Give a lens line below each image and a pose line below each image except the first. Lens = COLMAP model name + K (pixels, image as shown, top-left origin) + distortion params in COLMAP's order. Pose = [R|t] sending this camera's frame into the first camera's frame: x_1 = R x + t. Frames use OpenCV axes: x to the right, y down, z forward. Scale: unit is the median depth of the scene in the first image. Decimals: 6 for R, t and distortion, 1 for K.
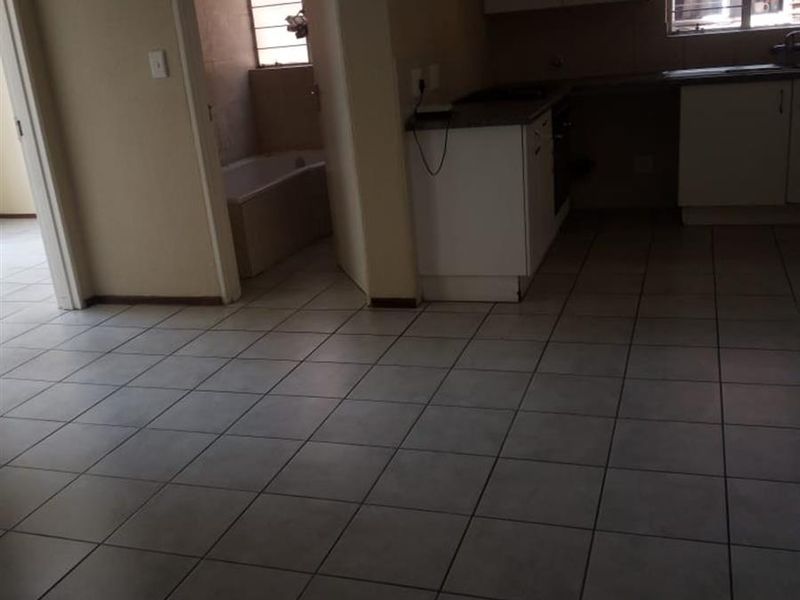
lens RADIAL K [[817.4, 0, 411.4], [0, 817.4, 301.3], [0, 0, 1]] dist [0.012061, 0.000000]
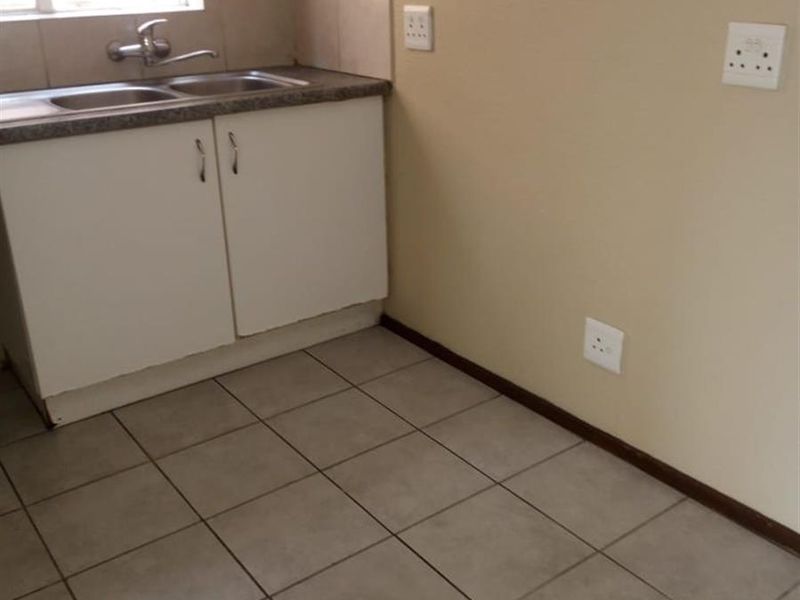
lens RADIAL K [[817.4, 0, 411.8], [0, 817.4, 301.6], [0, 0, 1]] dist [0.012061, 0.000000]
pose [[0.567269, -0.242193, 0.787114, 0.112375], [0.227633, 0.964653, 0.132768, -0.219244], [-0.791447, 0.103858, 0.602349, 0.662639]]
